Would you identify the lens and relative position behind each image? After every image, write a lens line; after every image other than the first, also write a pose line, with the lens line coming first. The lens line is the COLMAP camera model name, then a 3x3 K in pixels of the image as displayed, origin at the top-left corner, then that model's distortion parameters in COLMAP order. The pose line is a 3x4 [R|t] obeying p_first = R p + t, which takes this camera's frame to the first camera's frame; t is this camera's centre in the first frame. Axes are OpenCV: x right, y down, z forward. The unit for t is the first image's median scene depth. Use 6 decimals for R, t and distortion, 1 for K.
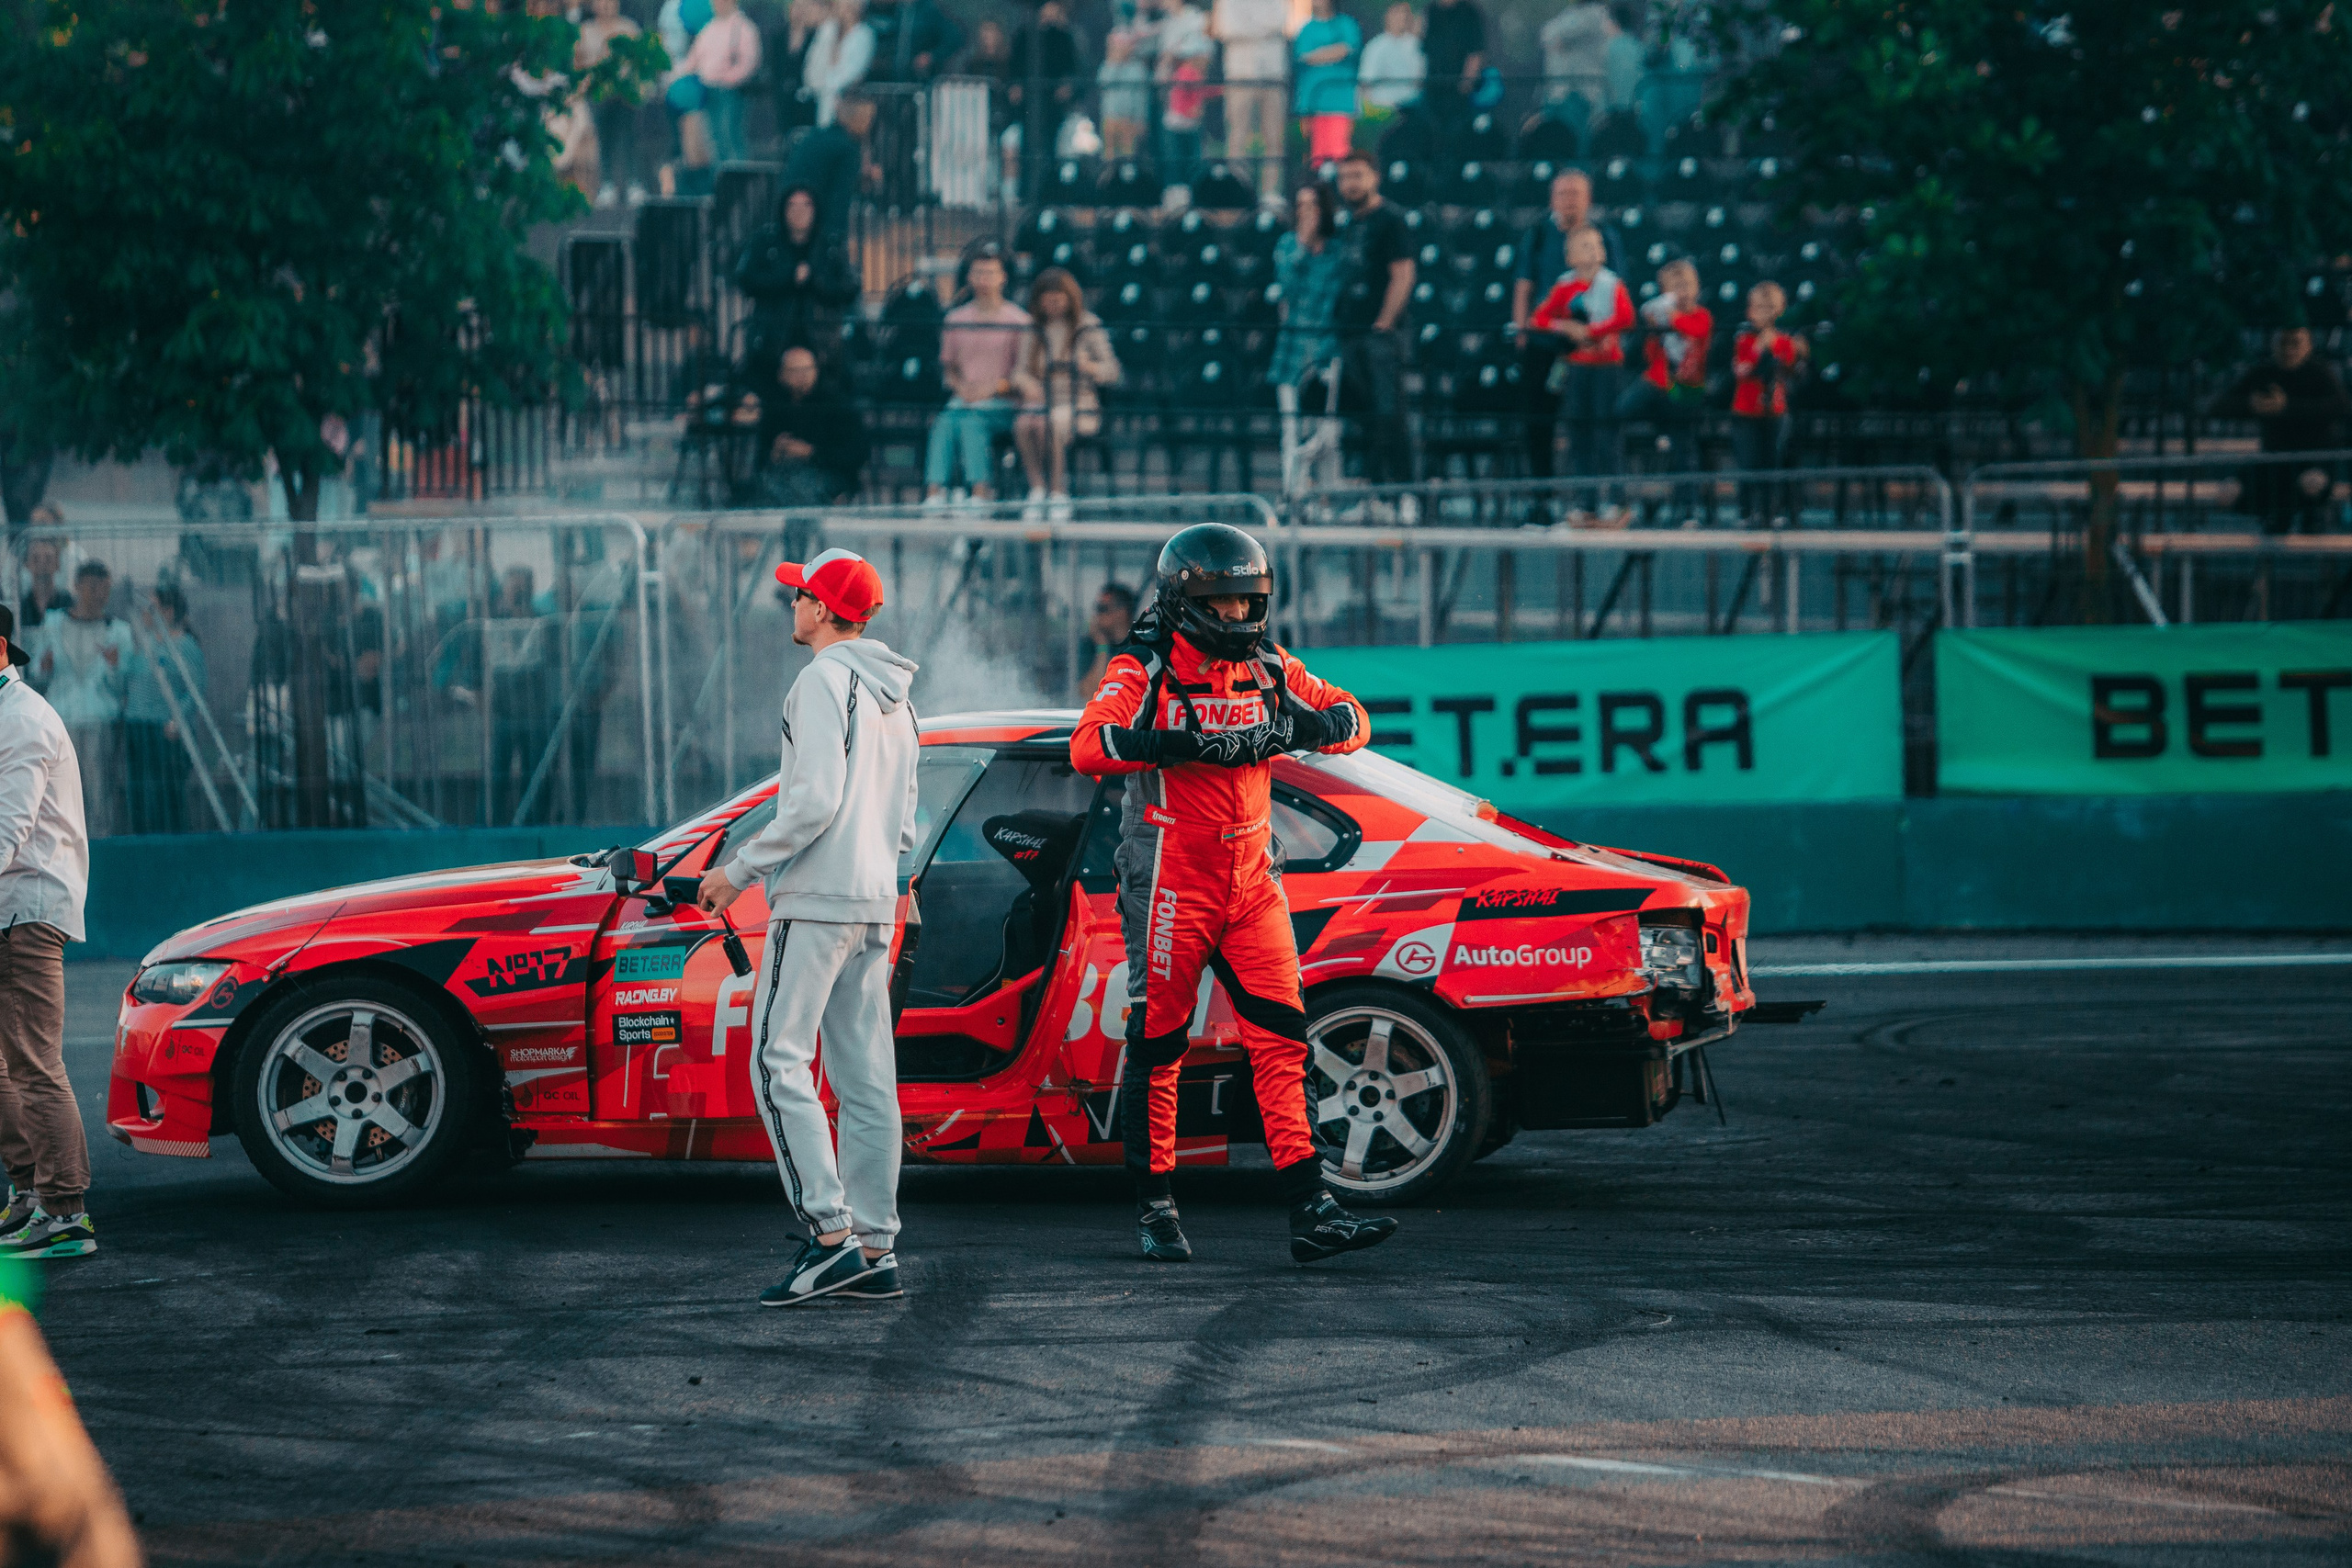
lens RADIAL K [[12447.8, 0, 1190.9], [0, 12447.8, 792.5], [0, 0, 1]] dist [3.628620, 0.000000]
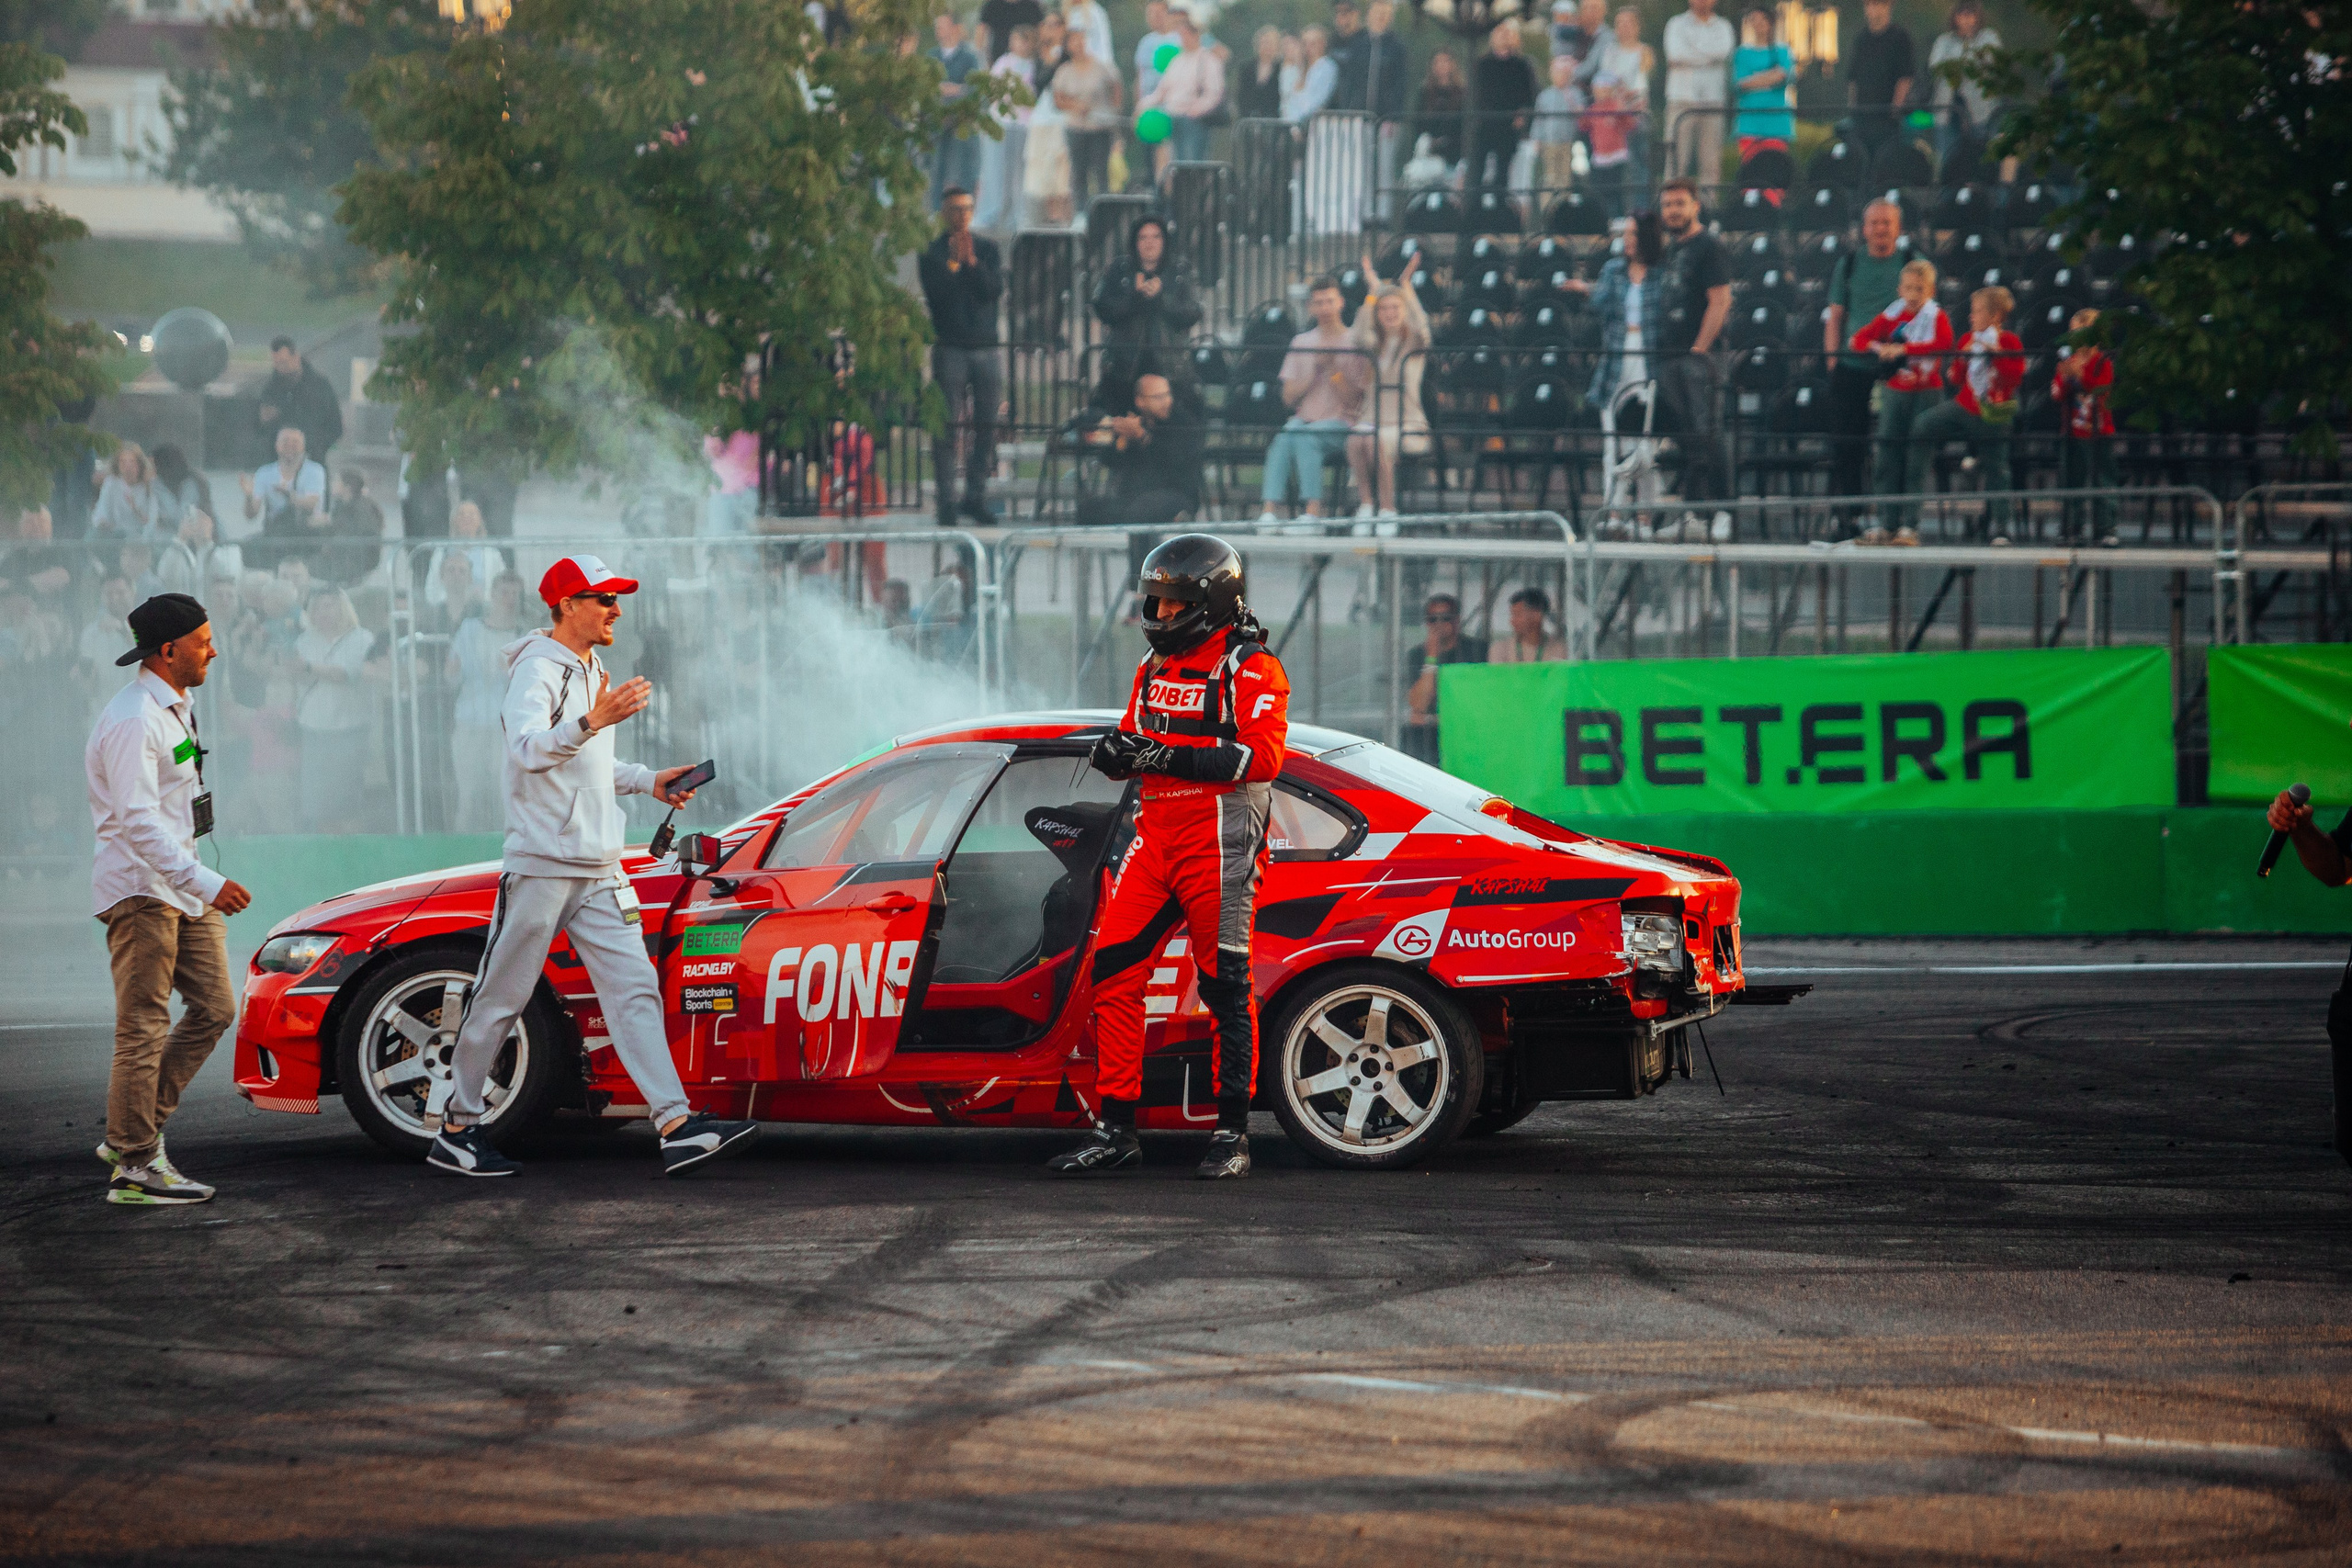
lens RADIAL K [[12447.8, 0, 1165.3], [0, 12447.8, 769.3], [0, 0, 1]] dist [3.628620, 0.000000]
pose [[0.998437, 0.007622, -0.055365, 0.056020], [-0.007790, 0.999966, -0.002821, 0.001600], [0.055341, 0.003248, 0.998462, -0.083509]]
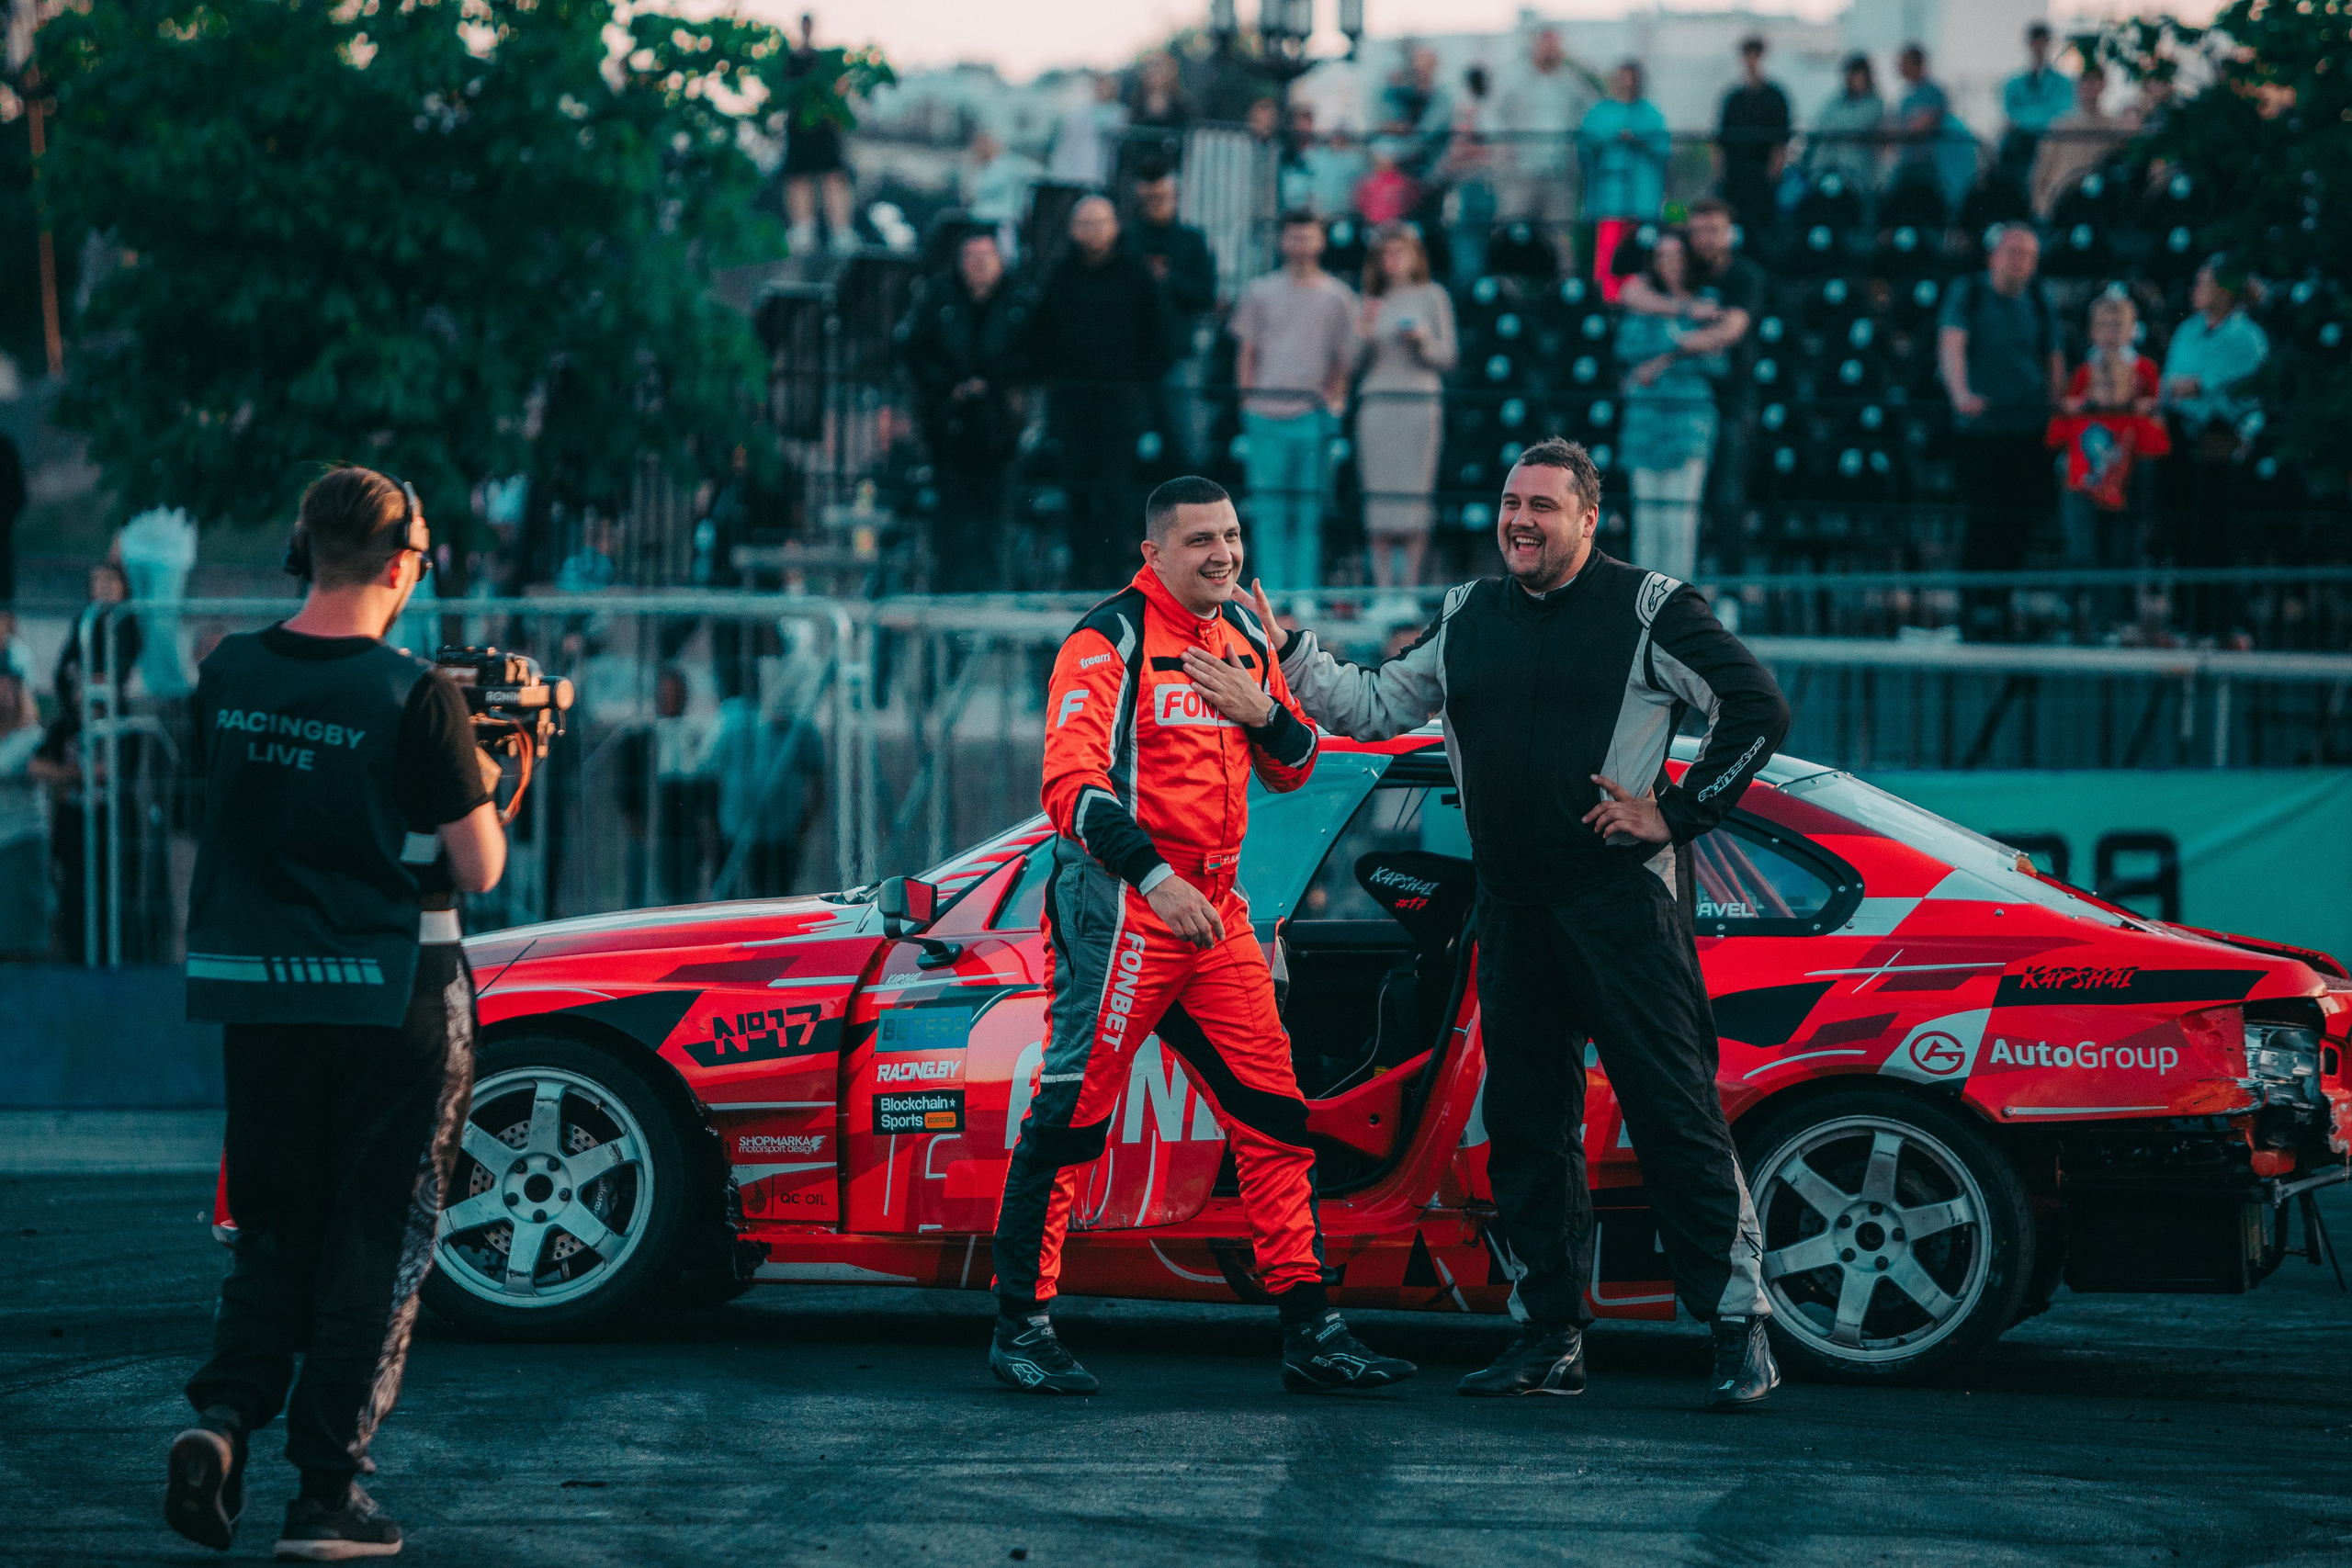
lens RADIAL K [[13325.9, 0, 1174.7], [0, 13325.9, 750.6], [0, 0, 1]] dist [3.990264, 0.000000]
pose [[0.999540, 0.027455, -0.012914, -0.017673], [-0.027738, 0.999367, -0.022271, 0.014371], [0.012295, 0.022619, 0.999669, 0.183607]]
